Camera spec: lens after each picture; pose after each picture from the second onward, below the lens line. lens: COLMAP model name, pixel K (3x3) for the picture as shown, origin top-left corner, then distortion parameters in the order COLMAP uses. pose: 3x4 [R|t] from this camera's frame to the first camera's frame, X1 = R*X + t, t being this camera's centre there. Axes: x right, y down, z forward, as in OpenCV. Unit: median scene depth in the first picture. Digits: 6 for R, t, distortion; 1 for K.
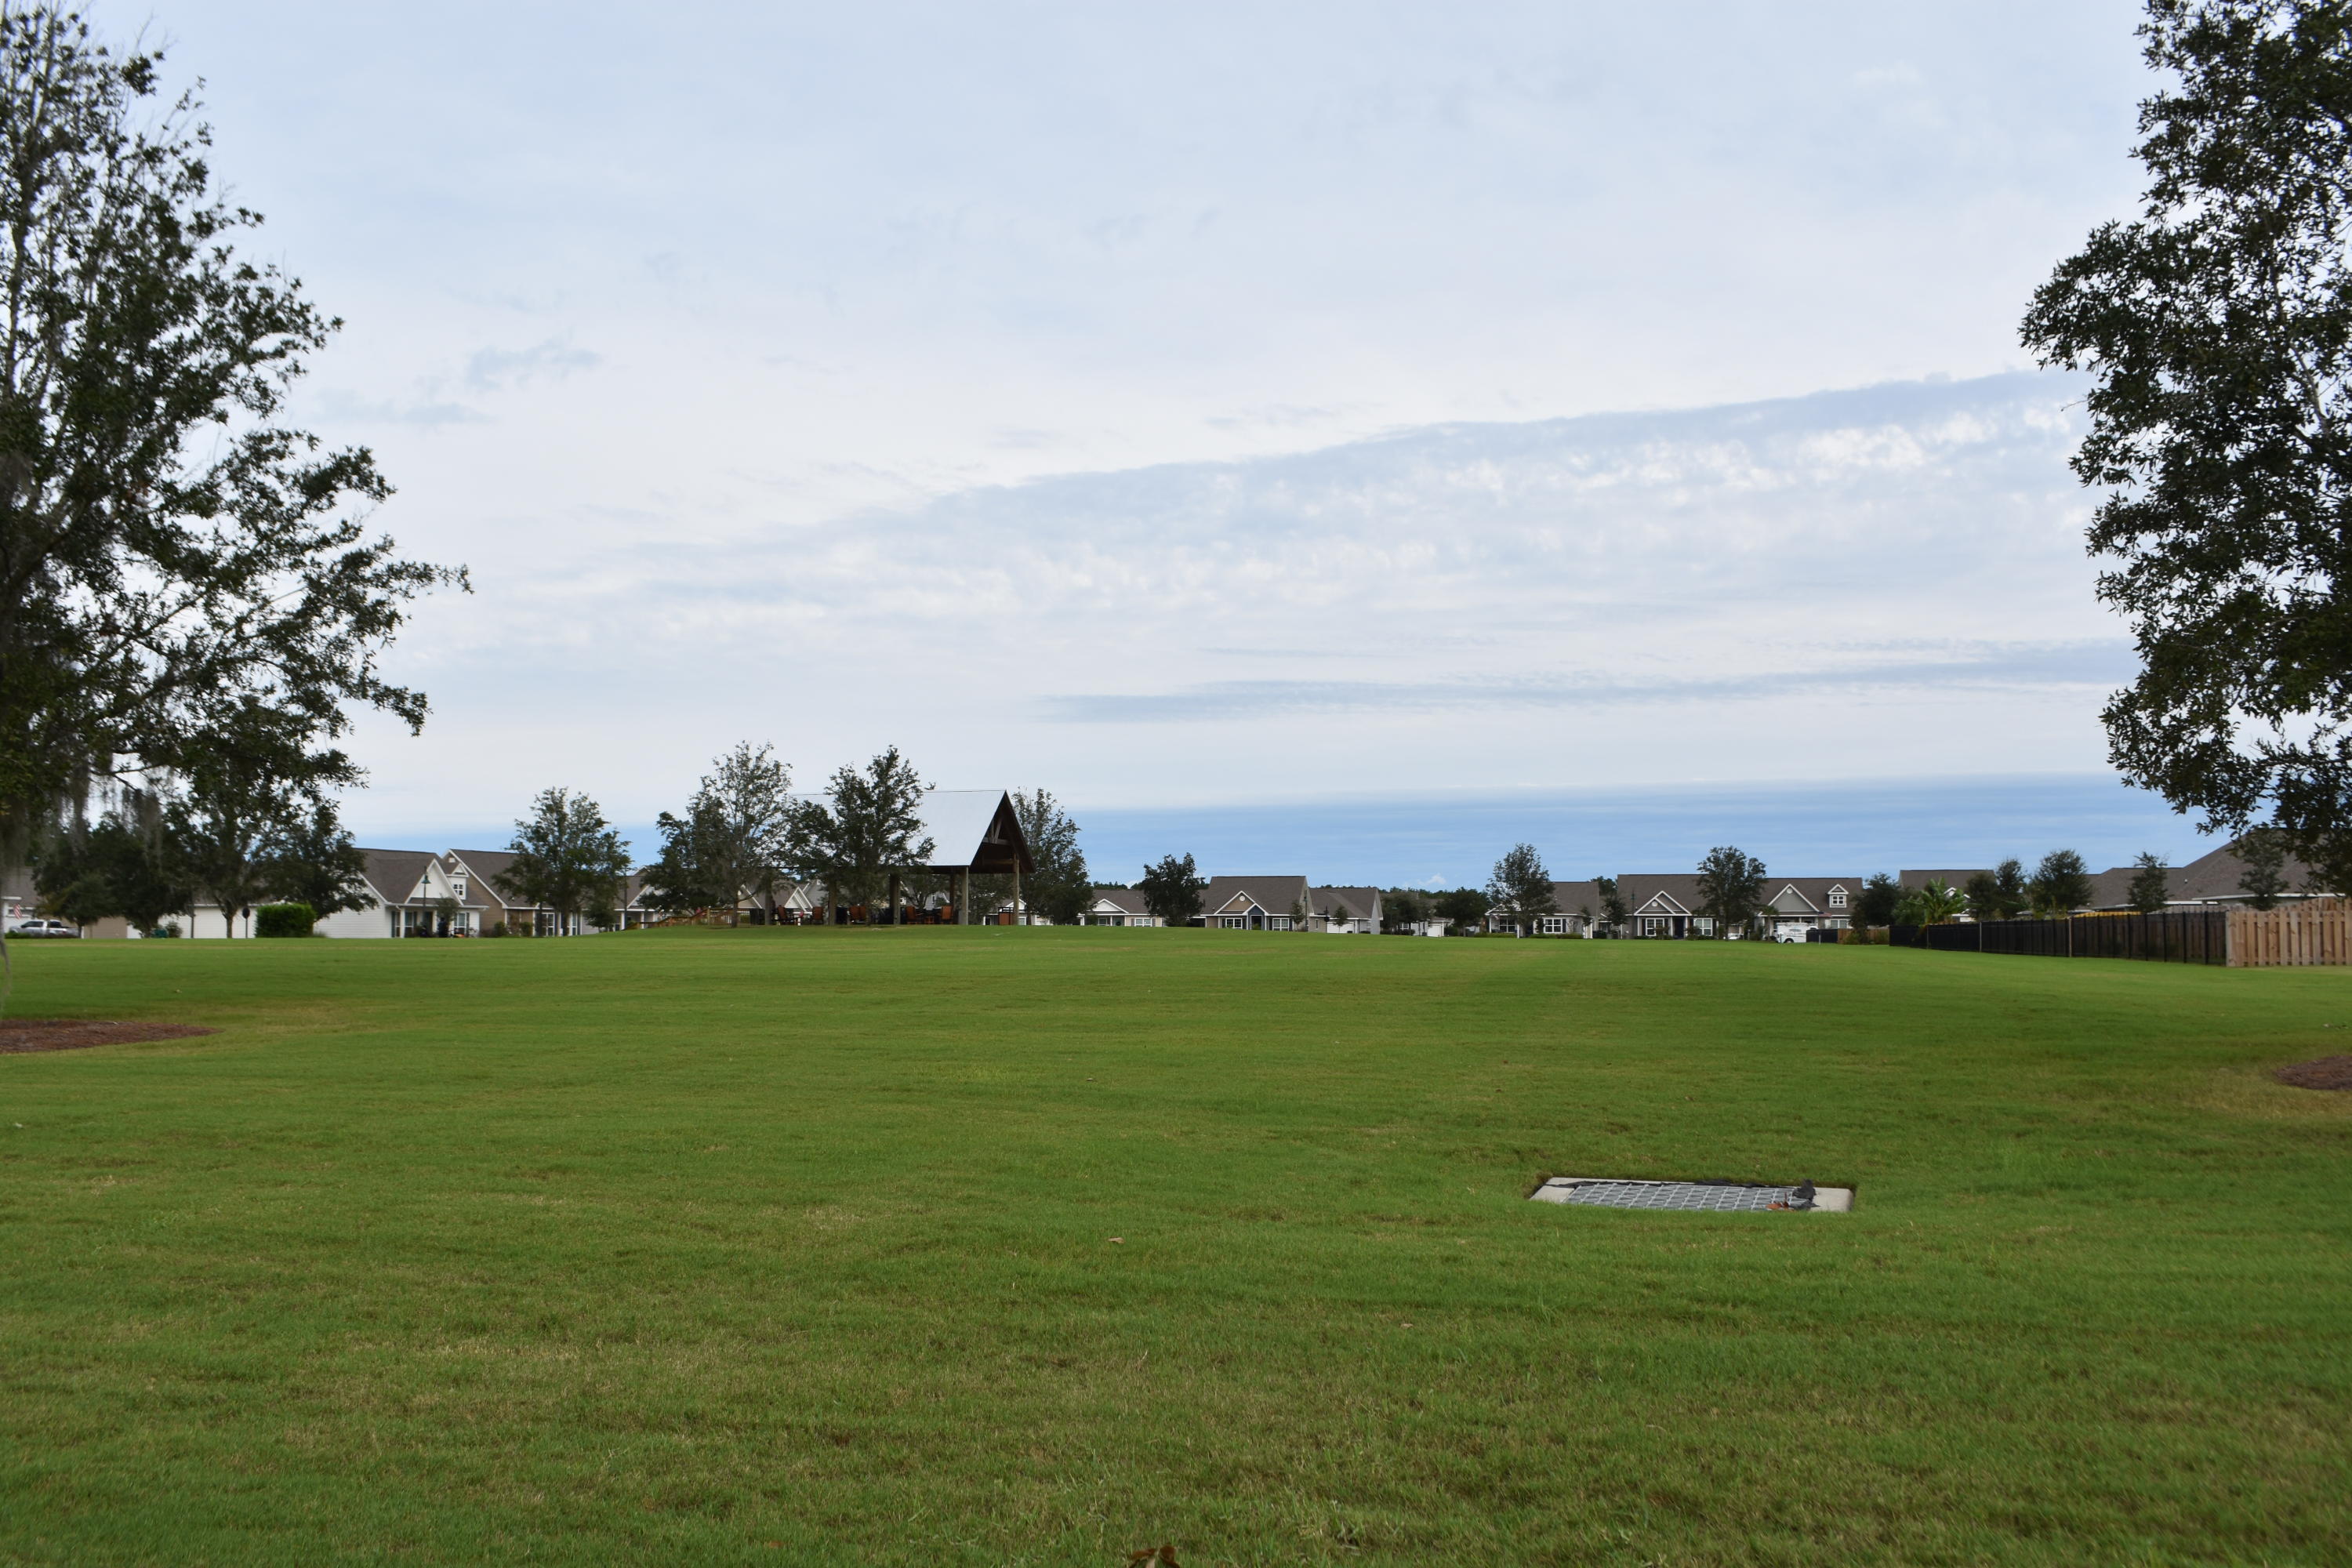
lens RADIAL K [[1949.7, 0, 1215.5], [0, 1949.7, 825.7], [0, 0, 1]] dist [-0.012487, 0.011697]
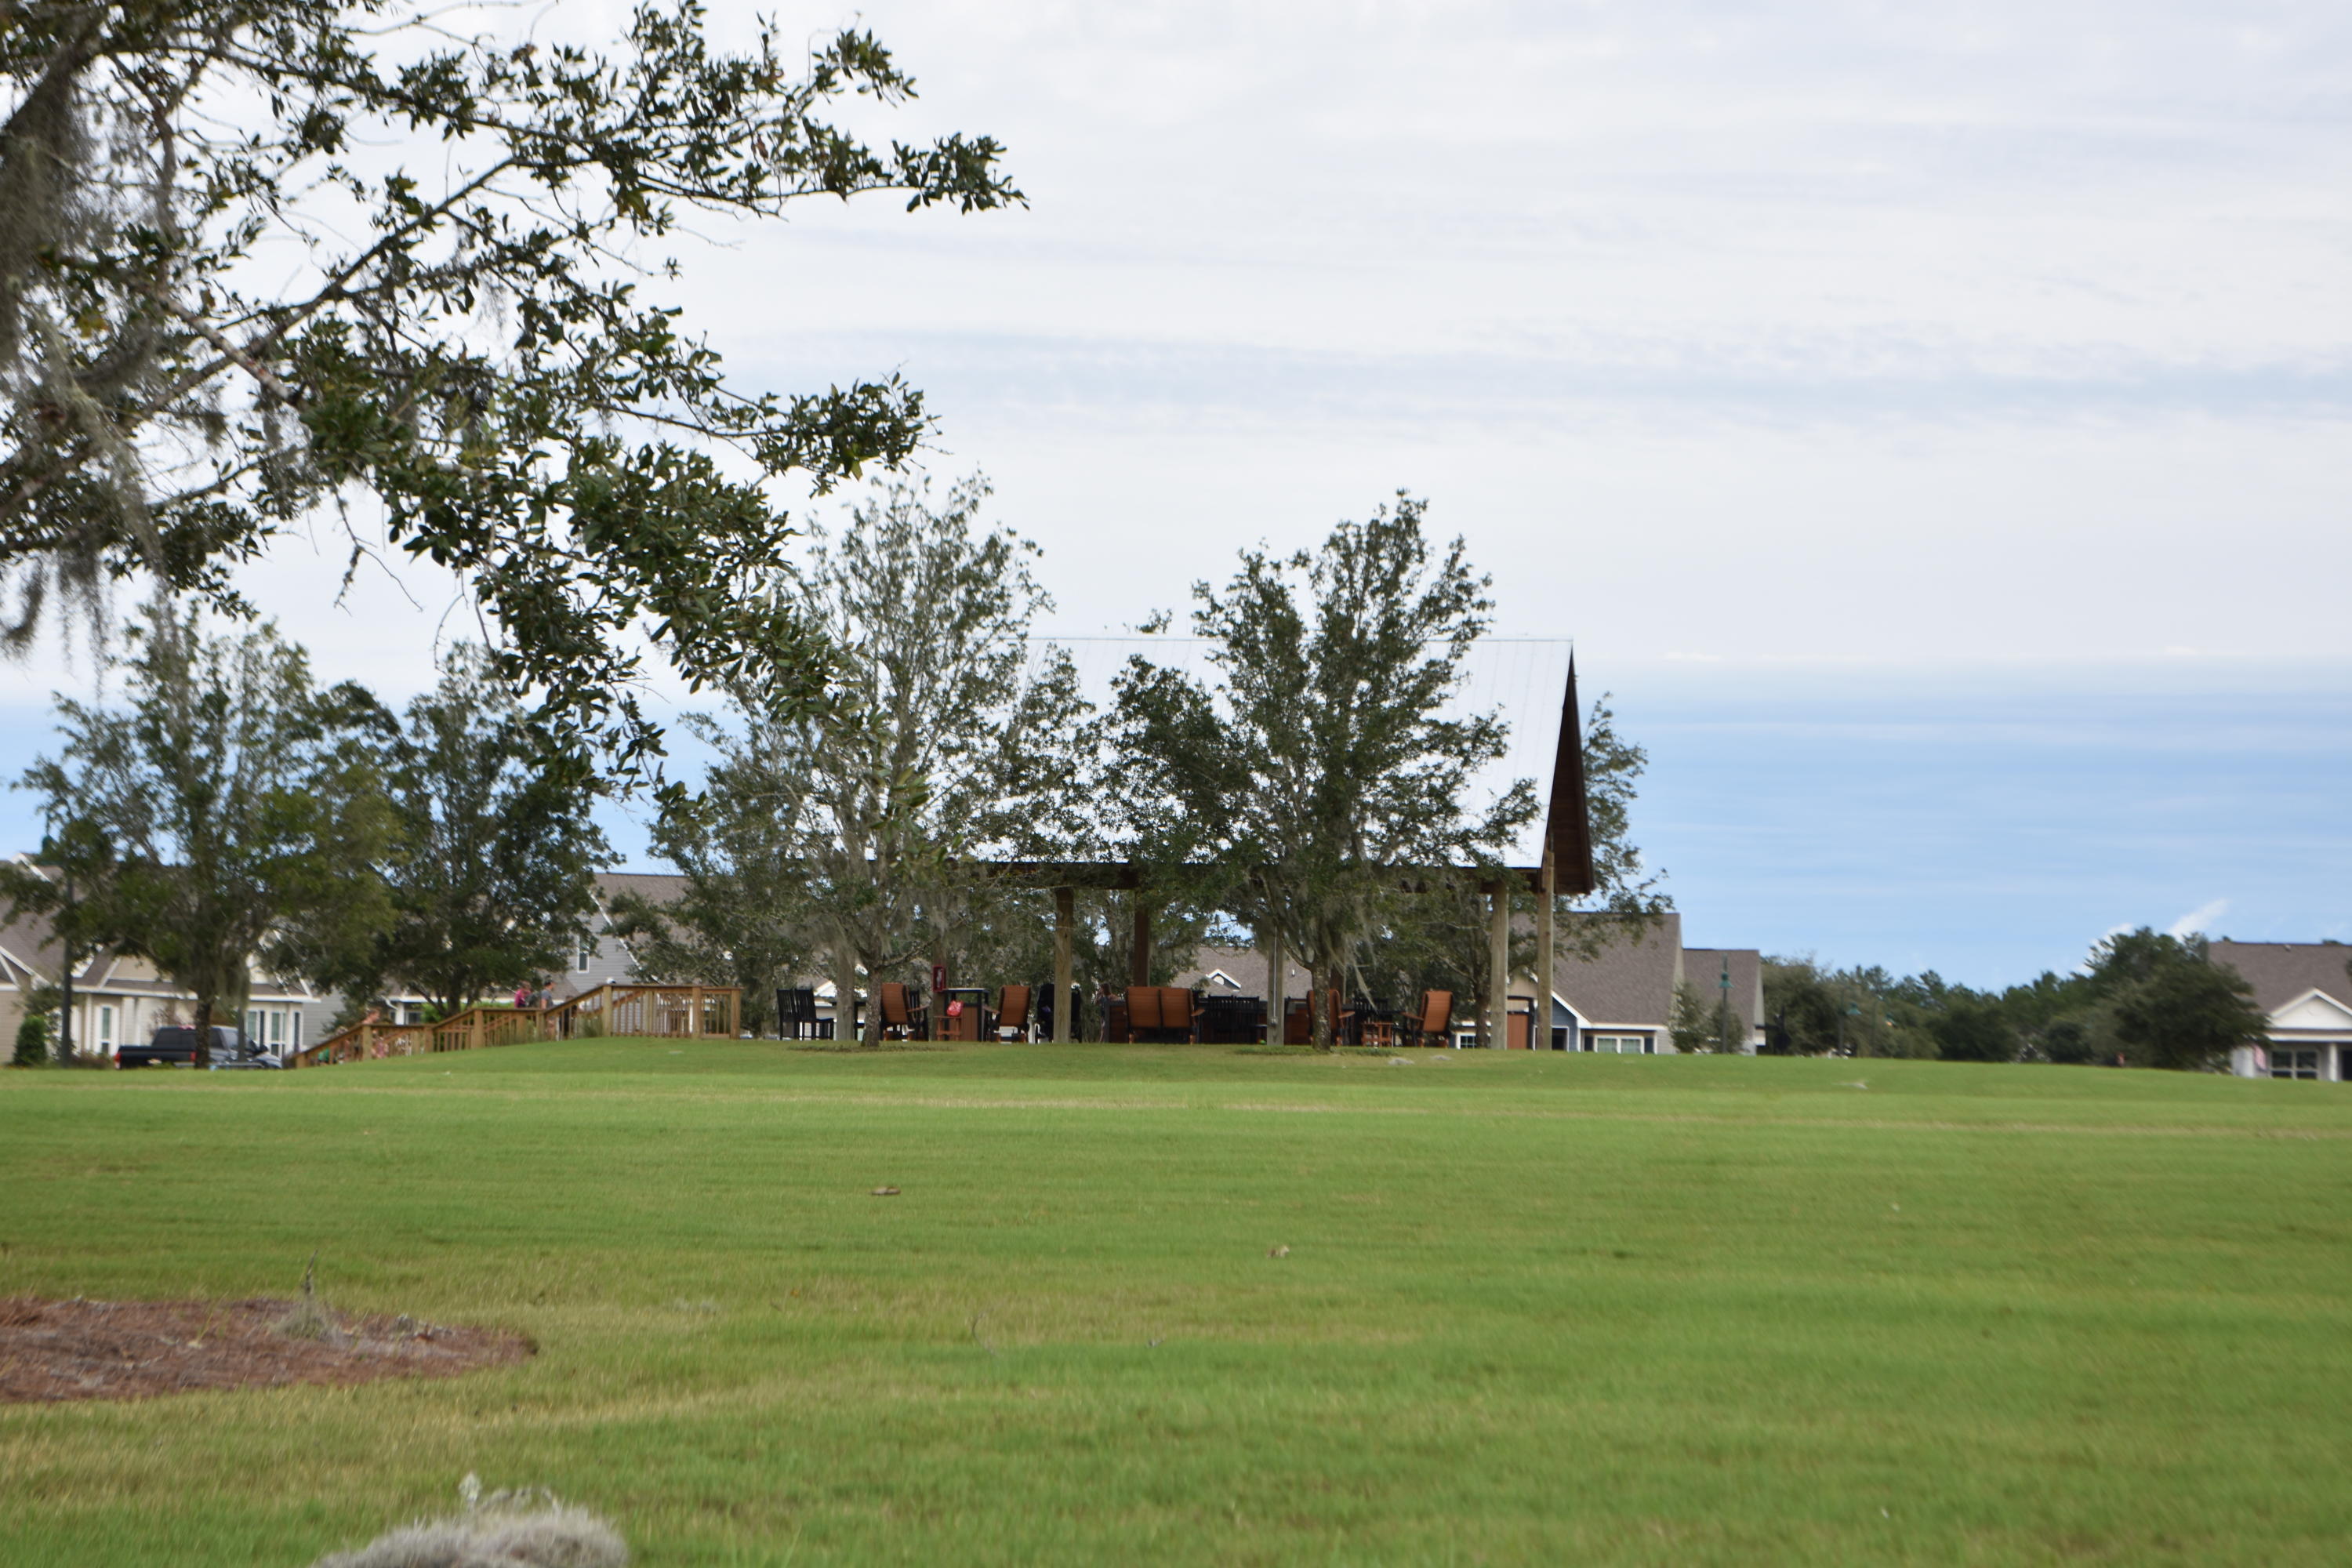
lens RADIAL K [[5728.3, 0, 1182.5], [0, 5728.3, 796.2], [0, 0, 1]] dist [0.160268, 0.000000]
pose [[0.996455, 0.021885, 0.081235, -0.274364], [-0.022434, 0.999731, 0.005853, 0.004182], [-0.081085, -0.007654, 0.996678, 0.060222]]
